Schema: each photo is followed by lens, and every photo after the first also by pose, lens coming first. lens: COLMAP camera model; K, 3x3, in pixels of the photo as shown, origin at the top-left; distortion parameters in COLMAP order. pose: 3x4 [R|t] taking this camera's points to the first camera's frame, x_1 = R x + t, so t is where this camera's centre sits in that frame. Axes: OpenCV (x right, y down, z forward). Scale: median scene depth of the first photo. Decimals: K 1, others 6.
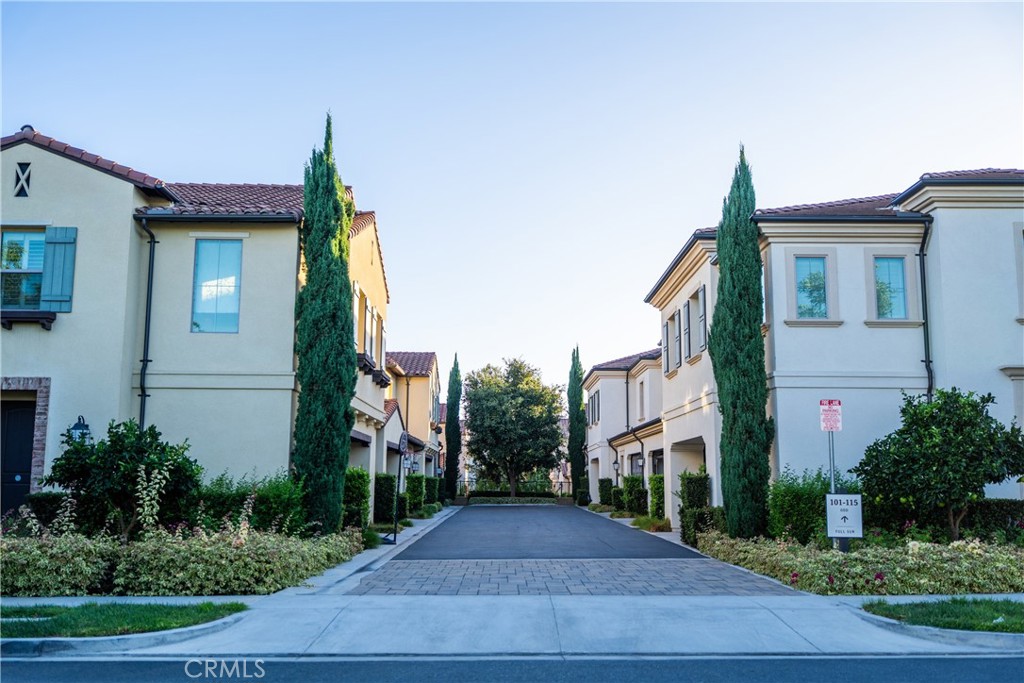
lens RADIAL K [[972.4, 0, 511.7], [0, 972.4, 341.6], [0, 0, 1]] dist [0.017524, 0.000000]
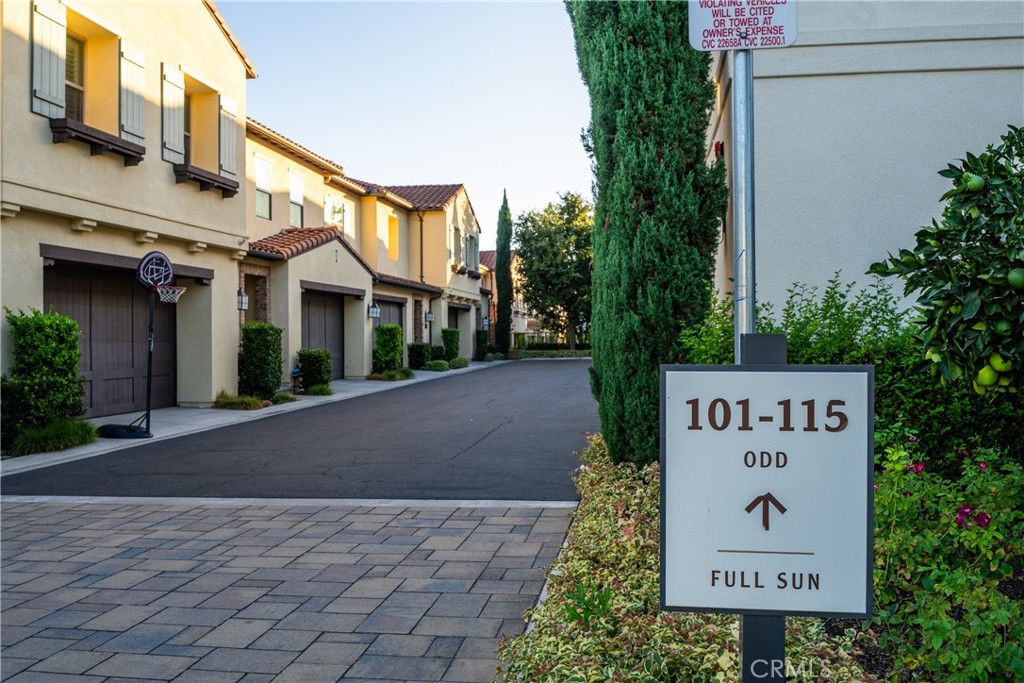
lens RADIAL K [[900.0, 0, 513.0], [0, 900.0, 338.7], [0, 0, 1]] dist [-0.013382, -0.003924]
pose [[0.988346, -0.015453, -0.151437, 0.090214], [0.037703, 0.988687, 0.145175, 0.035533], [0.147480, -0.149192, 0.977748, 0.235769]]
